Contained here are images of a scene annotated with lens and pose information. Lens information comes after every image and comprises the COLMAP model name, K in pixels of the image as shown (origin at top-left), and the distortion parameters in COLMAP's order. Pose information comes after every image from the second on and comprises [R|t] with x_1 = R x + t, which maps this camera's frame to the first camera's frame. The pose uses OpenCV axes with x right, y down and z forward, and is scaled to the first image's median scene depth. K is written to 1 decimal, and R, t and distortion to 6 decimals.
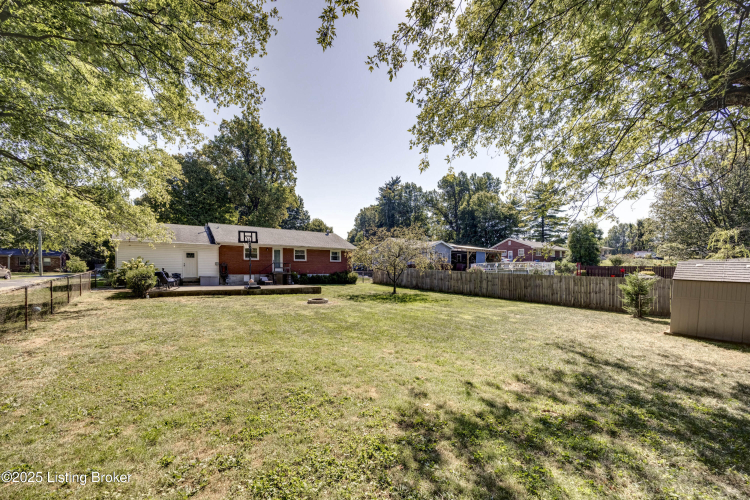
lens RADIAL K [[288.5, 0, 377.6], [0, 288.5, 259.2], [0, 0, 1]] dist [0.008519, -0.000348]
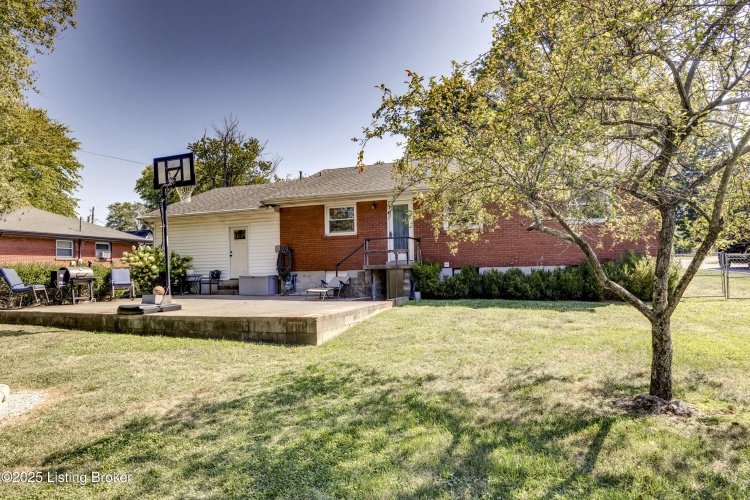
lens RADIAL K [[461.1, 0, 372.2], [0, 461.1, 252.5], [0, 0, 1]] dist [-0.006894, -0.004820]
pose [[0.556512, -0.042157, -0.829769, 0.050370], [0.057073, 0.998292, -0.012441, 0.013253], [0.828877, -0.040434, 0.557968, 0.238505]]
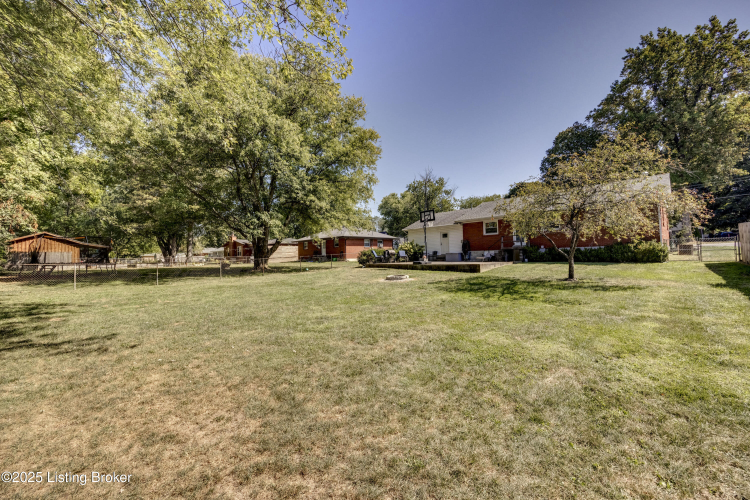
lens RADIAL K [[297.4, 0, 375.0], [0, 297.4, 243.8], [0, 0, 1]] dist [-0.002712, -0.000294]
pose [[0.127554, -0.045055, -0.990808, 0.169695], [0.067040, 0.997075, -0.036709, 0.014771], [0.989563, -0.061741, 0.130202, 0.178904]]
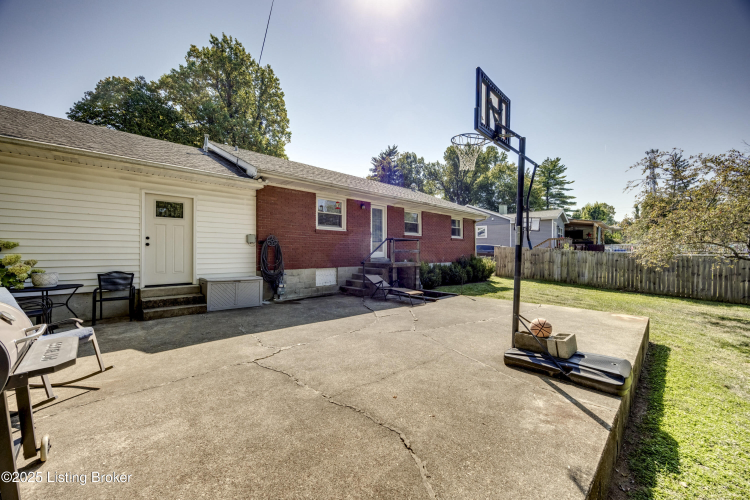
lens RADIAL K [[288.5, 0, 379.9], [0, 288.5, 244.8], [0, 0, 1]] dist [0.008519, -0.000348]
pose [[0.993247, 0.009094, 0.115663, -0.149441], [-0.011543, 0.999723, 0.020523, 0.004571], [-0.115444, -0.021719, 0.993077, 0.216623]]
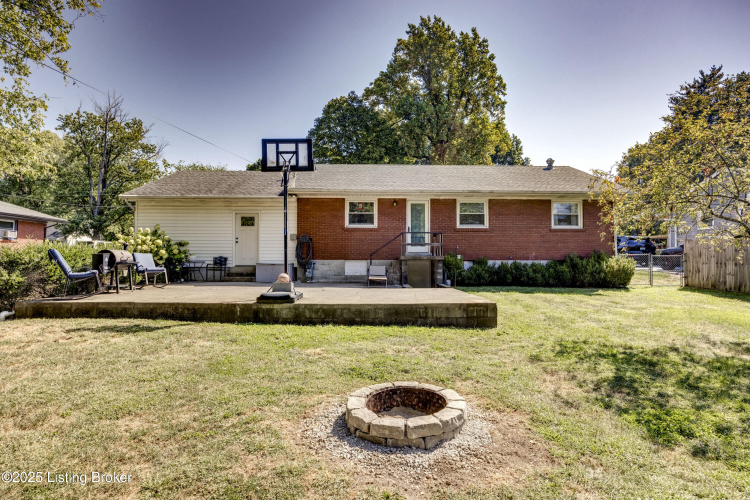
lens RADIAL K [[409.9, 0, 381.7], [0, 409.9, 239.6], [0, 0, 1]] dist [-0.004715, 0.000435]
pose [[0.821130, -0.023395, -0.570261, -0.015545], [0.022124, 0.999713, -0.009156, 0.009637], [0.570312, -0.005098, 0.821413, 0.175834]]
